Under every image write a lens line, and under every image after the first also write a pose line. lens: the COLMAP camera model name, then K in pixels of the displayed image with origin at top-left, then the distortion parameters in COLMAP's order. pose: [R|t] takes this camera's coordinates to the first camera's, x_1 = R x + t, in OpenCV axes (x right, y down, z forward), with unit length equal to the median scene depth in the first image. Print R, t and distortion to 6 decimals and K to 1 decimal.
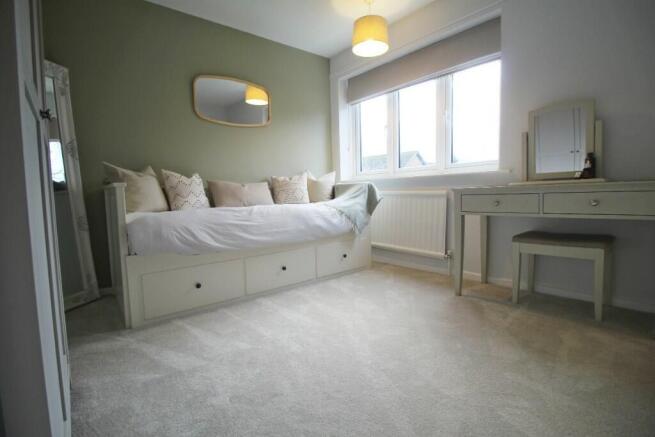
lens RADIAL K [[307.5, 0, 329.1], [0, 307.5, 216.5], [0, 0, 1]] dist [0.000418, -0.000304]
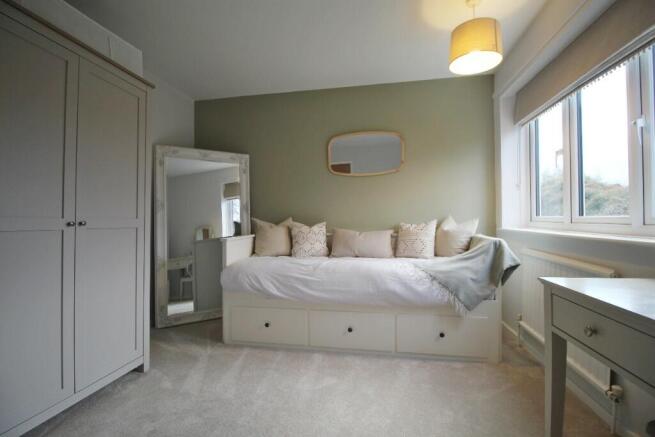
lens RADIAL K [[307.5, 0, 329.1], [0, 307.5, 216.5], [0, 0, 1]] dist [0.000418, -0.000304]
pose [[0.653351, 0.020059, -0.756790, 0.490422], [-0.071098, 0.996857, -0.034959, -0.133276], [0.753709, 0.076647, 0.652723, 0.288915]]
